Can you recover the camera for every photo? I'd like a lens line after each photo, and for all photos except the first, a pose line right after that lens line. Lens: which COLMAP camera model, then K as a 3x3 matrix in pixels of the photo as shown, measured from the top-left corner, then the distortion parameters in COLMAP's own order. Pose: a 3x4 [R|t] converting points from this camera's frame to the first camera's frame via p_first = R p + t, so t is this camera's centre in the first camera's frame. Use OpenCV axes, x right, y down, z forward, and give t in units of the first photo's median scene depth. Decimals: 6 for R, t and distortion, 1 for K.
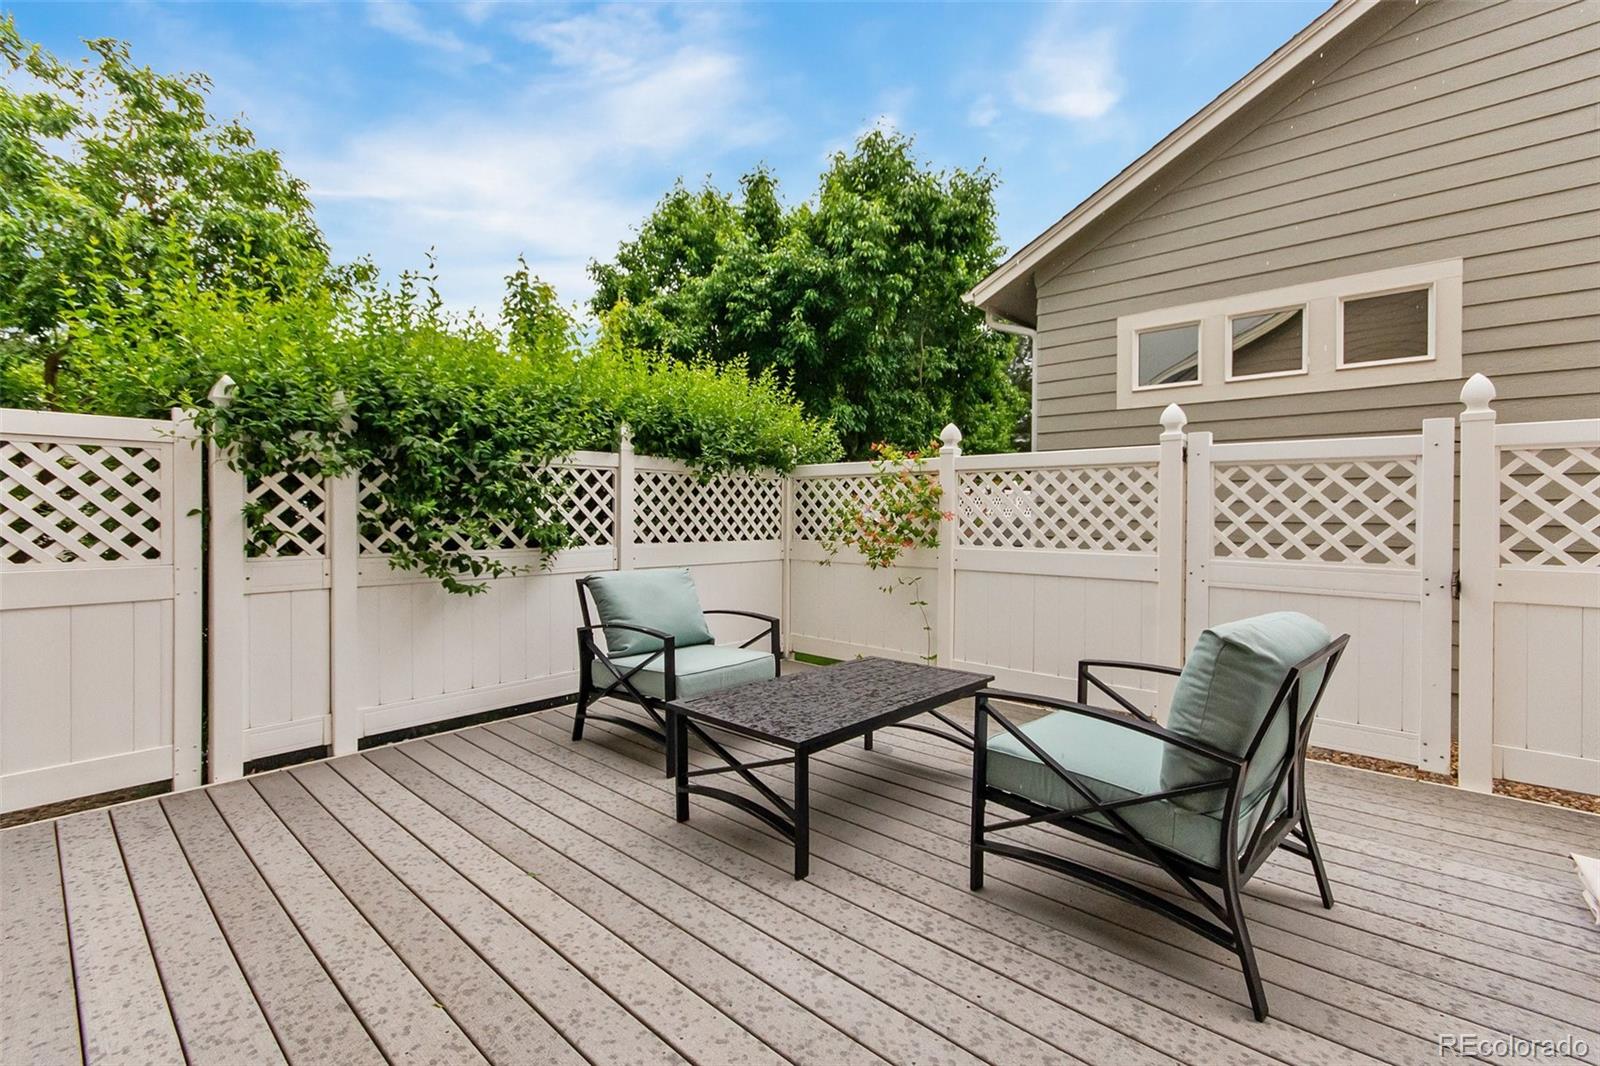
lens RADIAL K [[711.9, 0, 795.4], [0, 711.9, 517.0], [0, 0, 1]] dist [0.001699, -0.000303]
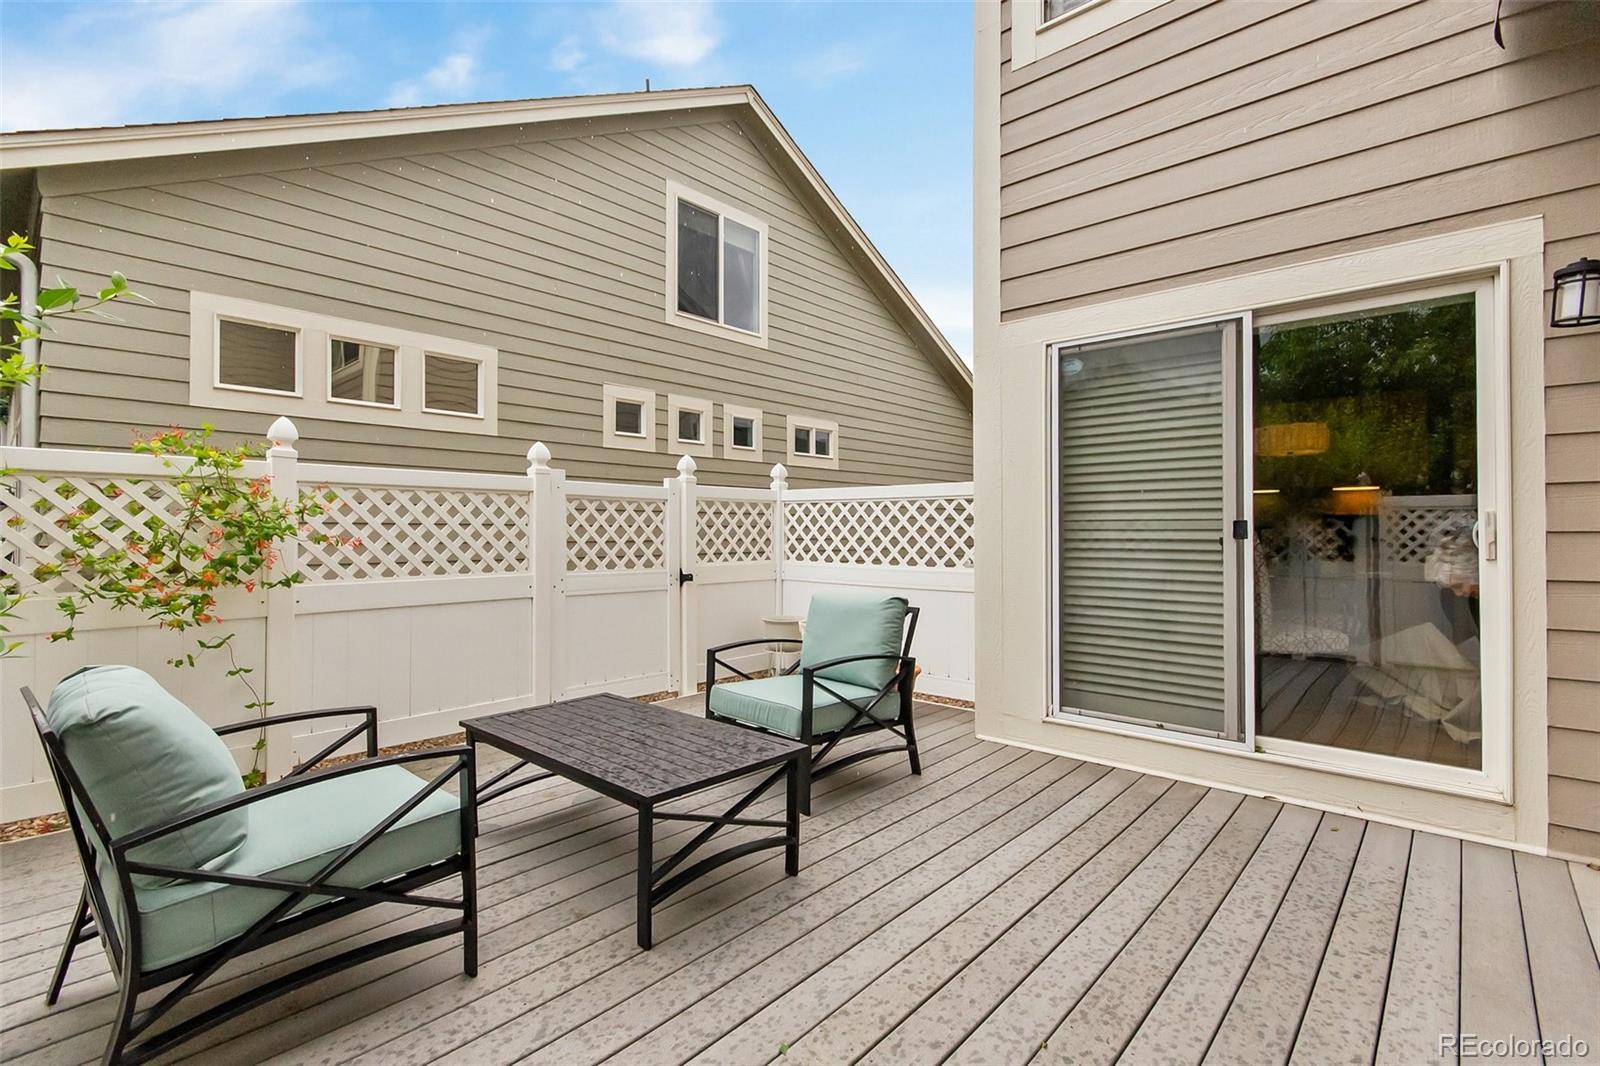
lens RADIAL K [[711.9, 0, 814.5], [0, 711.9, 541.3], [0, 0, 1]] dist [0.001699, -0.000303]
pose [[0.000013, -0.015092, 0.999886, -0.641046], [0.010964, 0.999826, 0.015091, -0.009635], [-0.999940, 0.010963, 0.000179, 0.575682]]
